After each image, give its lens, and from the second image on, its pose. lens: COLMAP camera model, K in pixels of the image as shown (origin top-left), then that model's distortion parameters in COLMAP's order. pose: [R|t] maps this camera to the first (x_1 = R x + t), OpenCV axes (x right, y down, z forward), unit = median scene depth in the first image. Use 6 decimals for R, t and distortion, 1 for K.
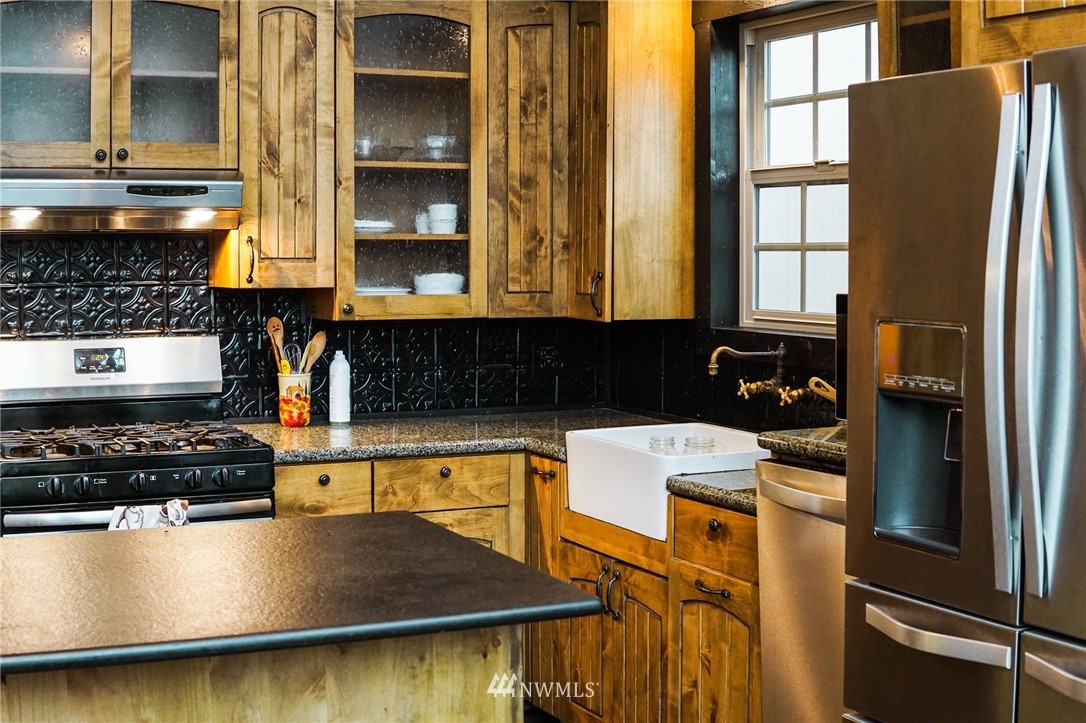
lens RADIAL K [[1528.2, 0, 543.0], [0, 1528.2, 361.5], [0, 0, 1]] dist [-0.182470, 0.005617]
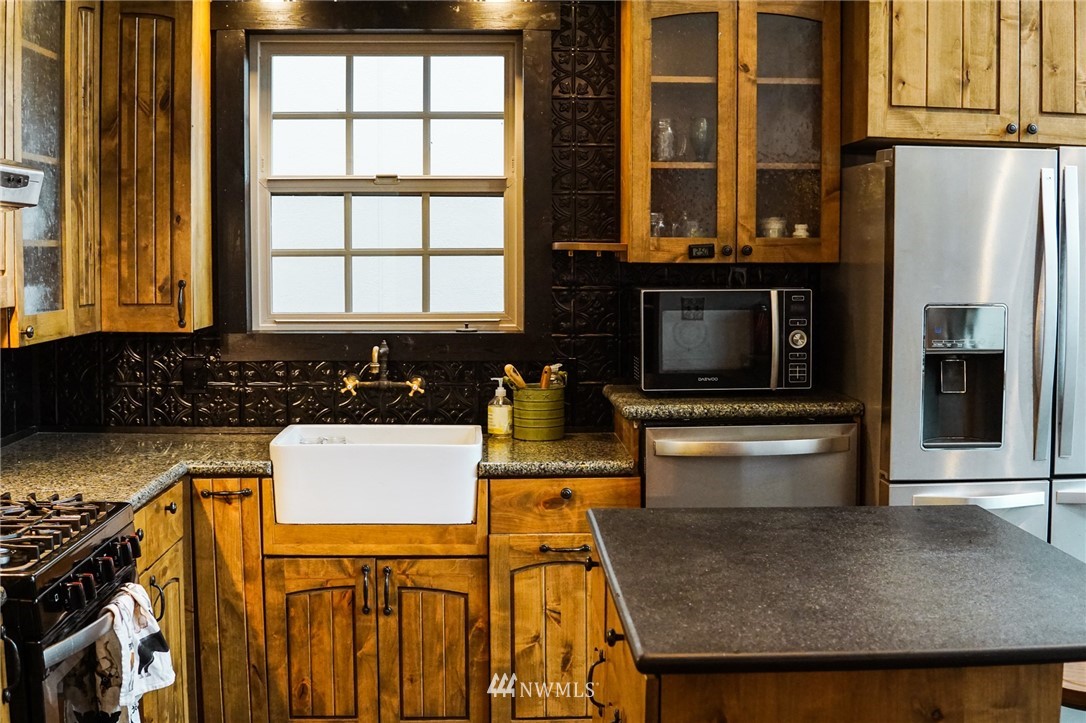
lens RADIAL K [[1528.2, 0, 543.0], [0, 1528.2, 361.5], [0, 0, 1]] dist [-0.182470, 0.005617]
pose [[0.392499, -0.067452, 0.917276, -0.872469], [0.065937, 0.996805, 0.045086, -0.042587], [-0.917386, 0.042786, 0.395692, 0.501265]]
